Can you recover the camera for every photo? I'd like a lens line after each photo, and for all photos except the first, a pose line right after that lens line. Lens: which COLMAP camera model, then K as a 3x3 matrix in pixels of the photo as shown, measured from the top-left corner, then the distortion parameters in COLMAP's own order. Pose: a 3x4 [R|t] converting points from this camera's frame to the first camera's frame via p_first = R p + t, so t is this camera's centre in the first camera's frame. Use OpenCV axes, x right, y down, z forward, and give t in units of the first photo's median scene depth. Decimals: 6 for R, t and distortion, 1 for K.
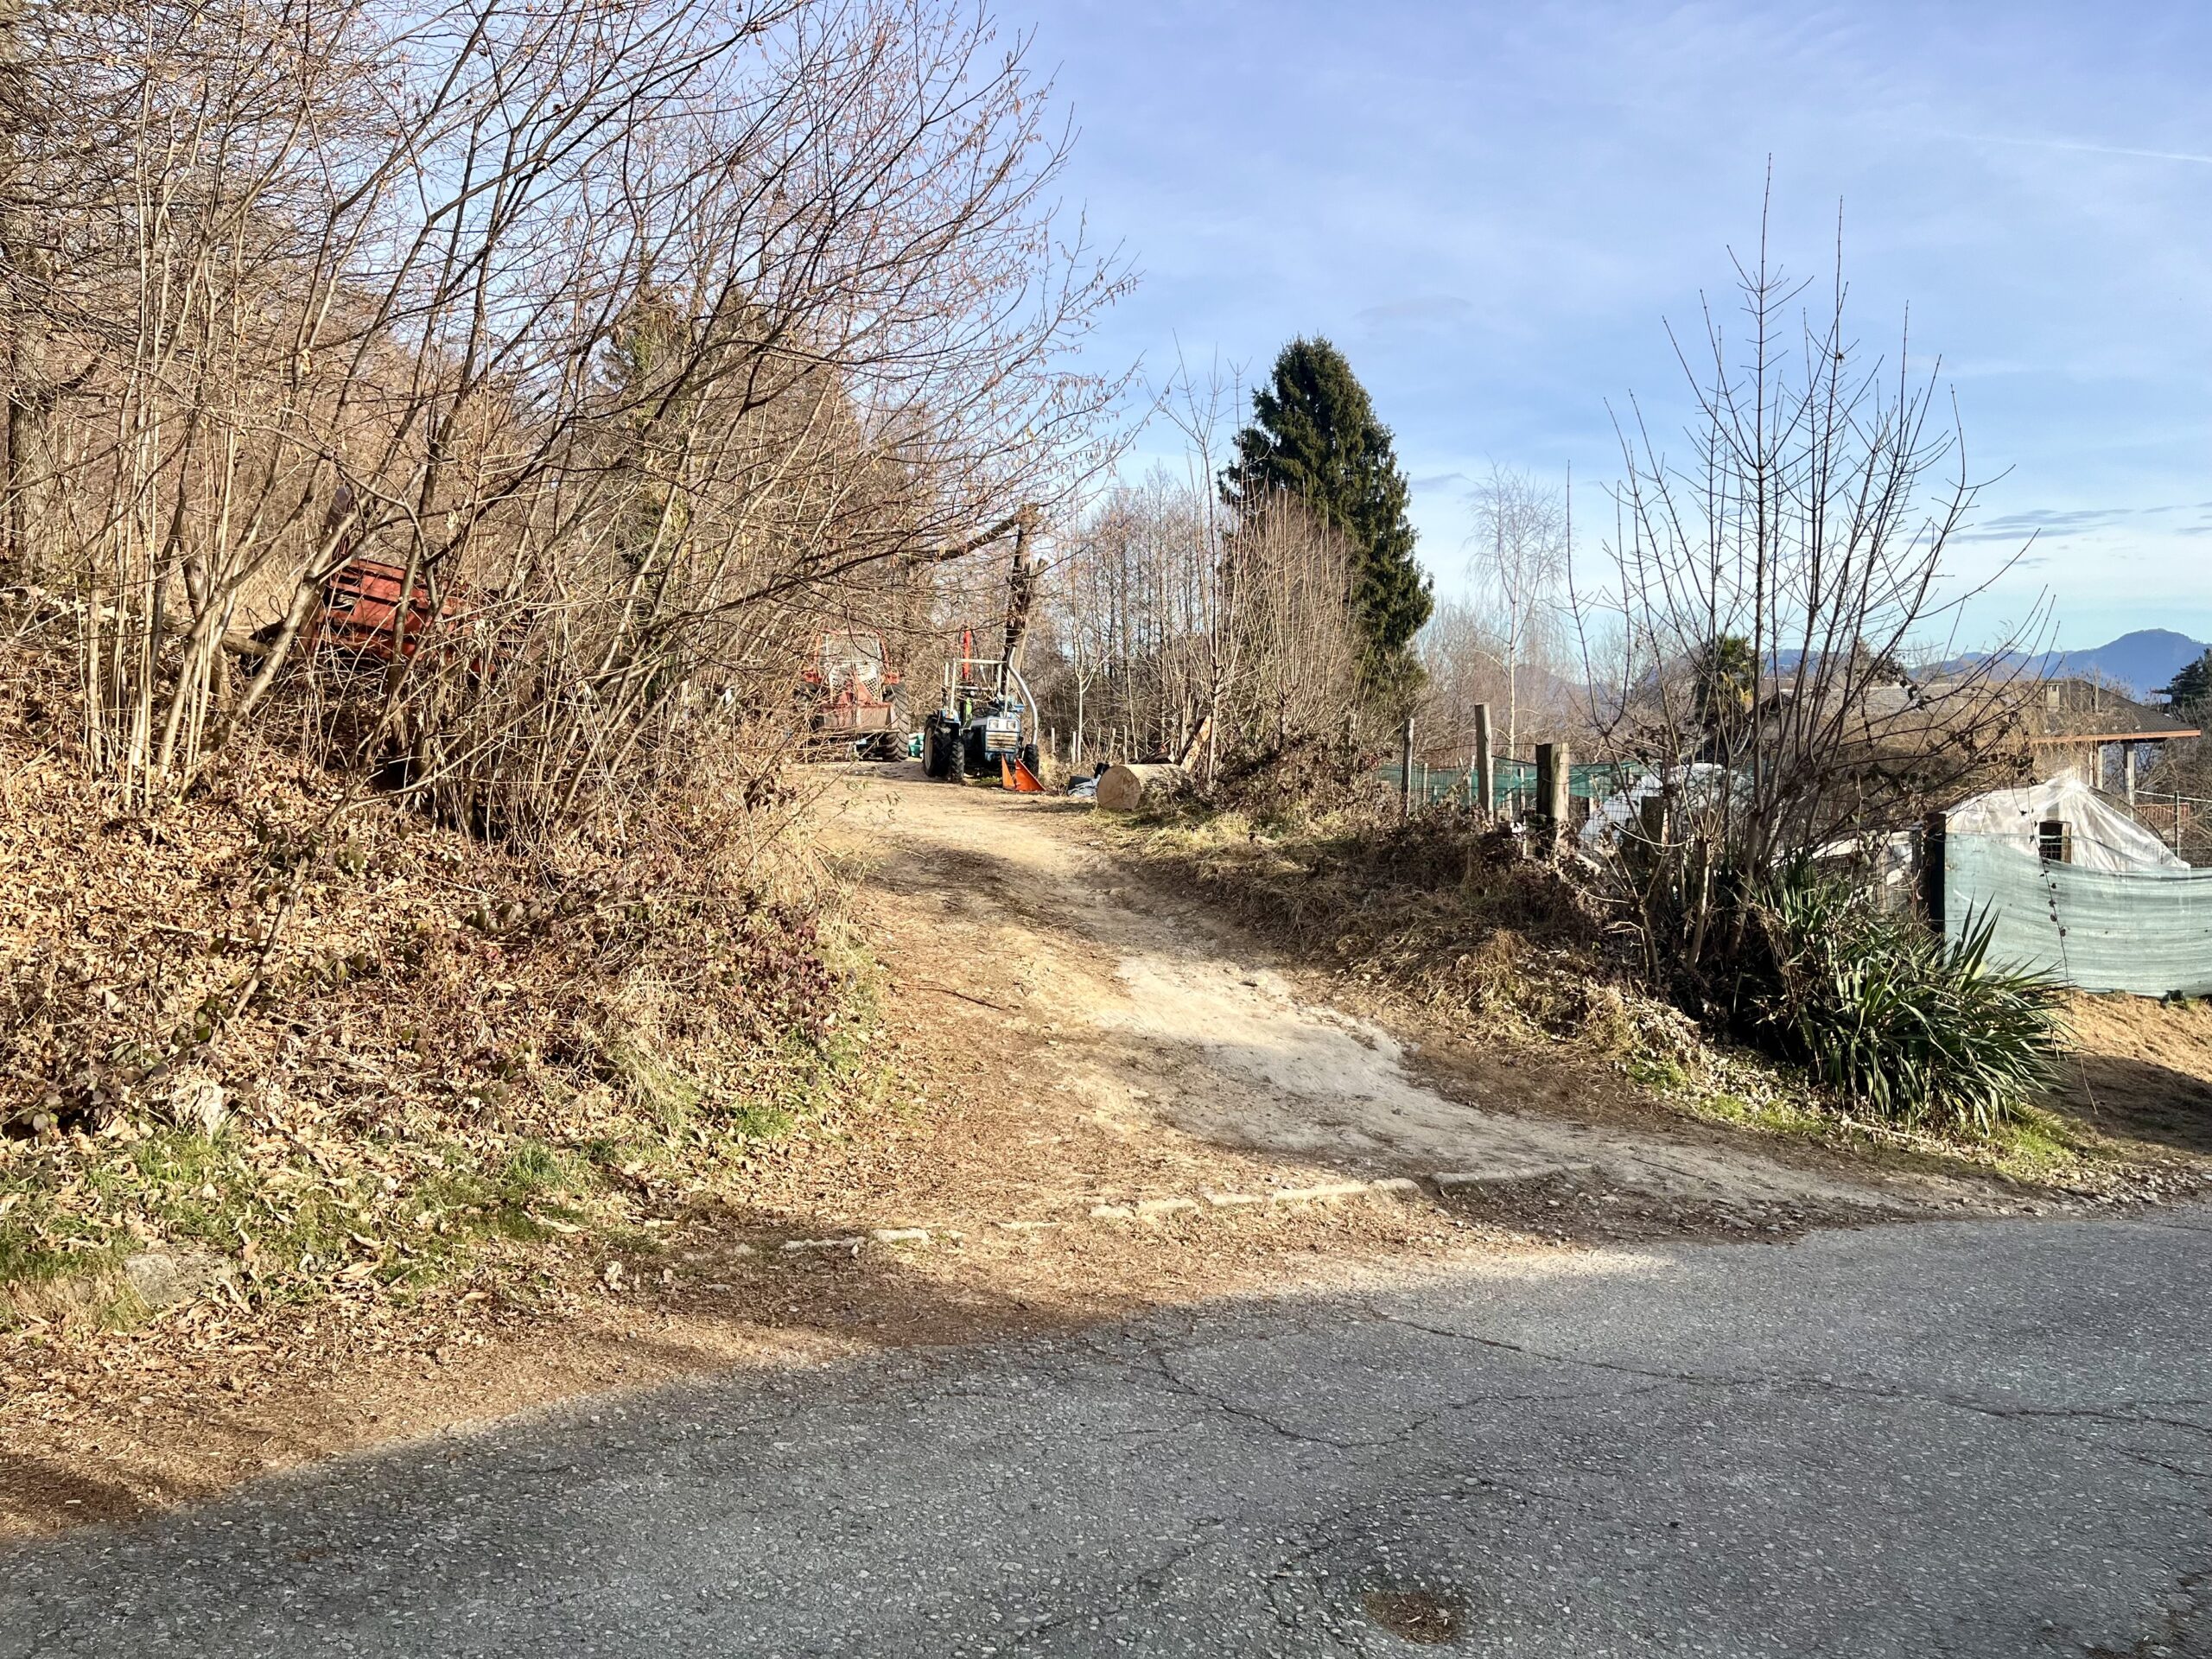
lens RADIAL K [[1646.3, 0, 1105.2], [0, 1646.3, 824.7], [0, 0, 1]] dist [0.038881, -0.023541]
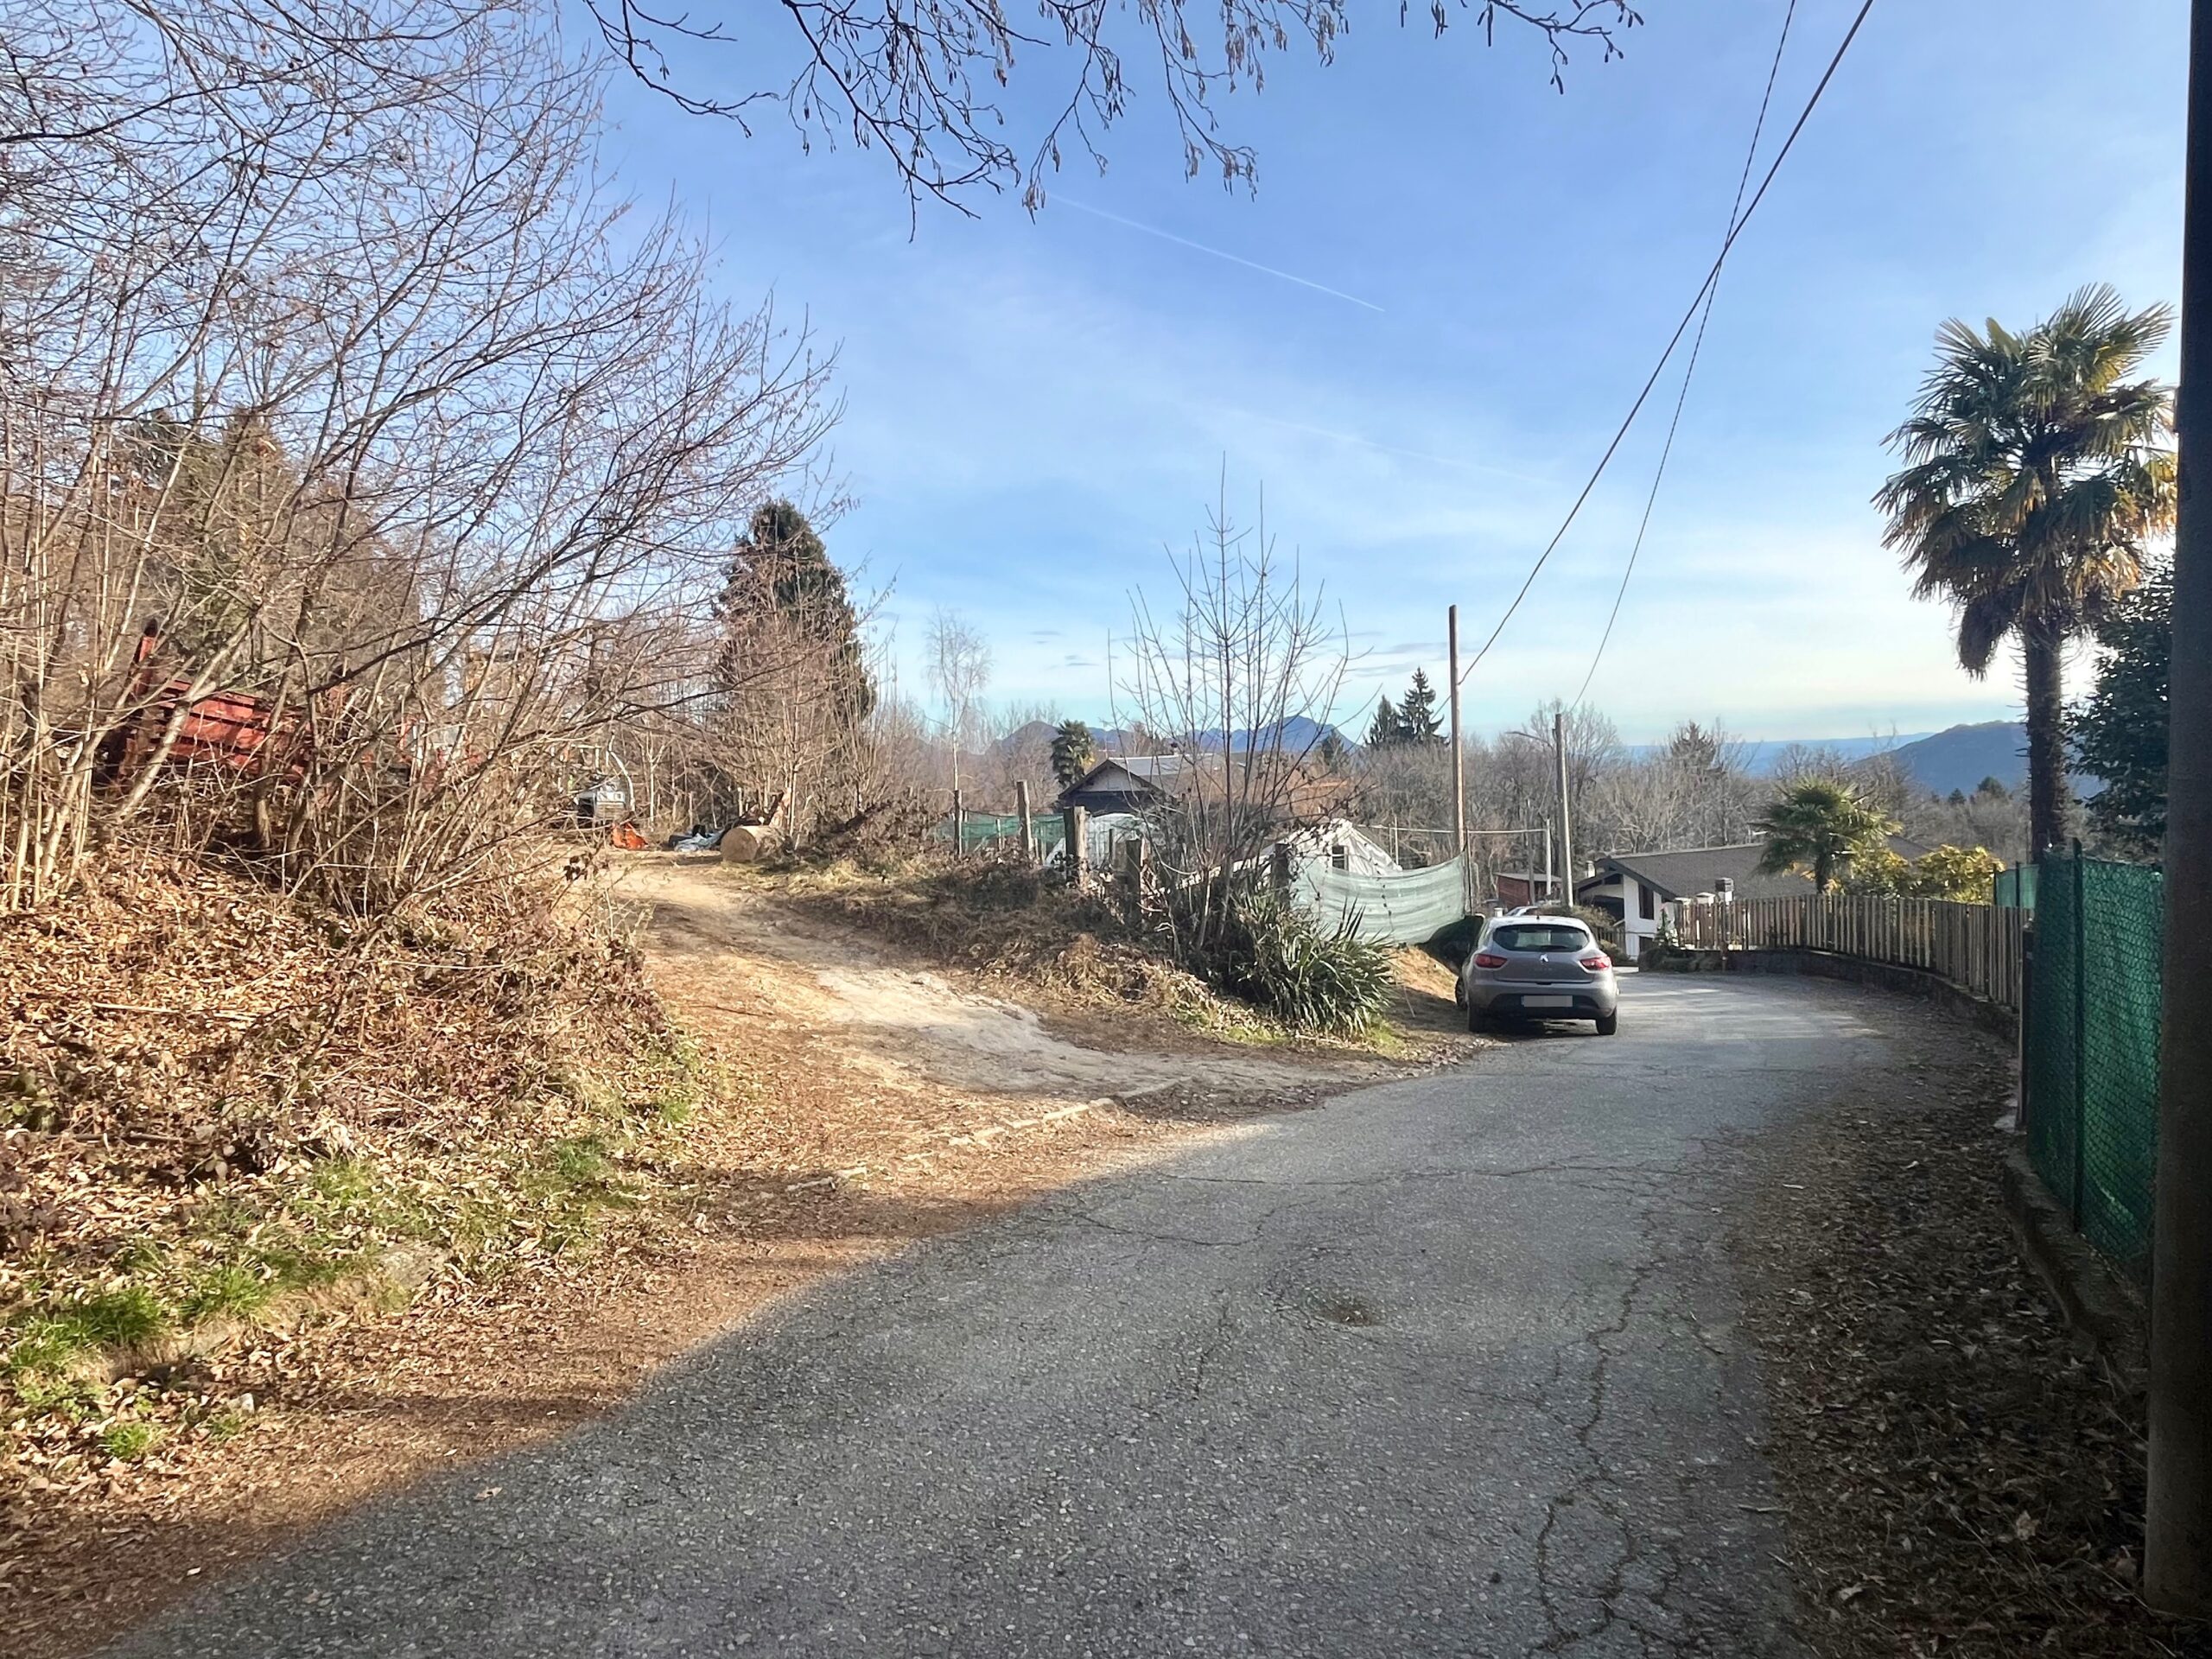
lens RADIAL K [[1220.4, 0, 1109.8], [0, 1220.4, 815.8], [0, 0, 1]] dist [-0.000898, 0.001870]
pose [[0.917467, -0.026916, 0.396900, -0.195602], [0.039843, 0.998909, -0.024360, -0.017572], [-0.395811, 0.038163, 0.917539, -0.051462]]
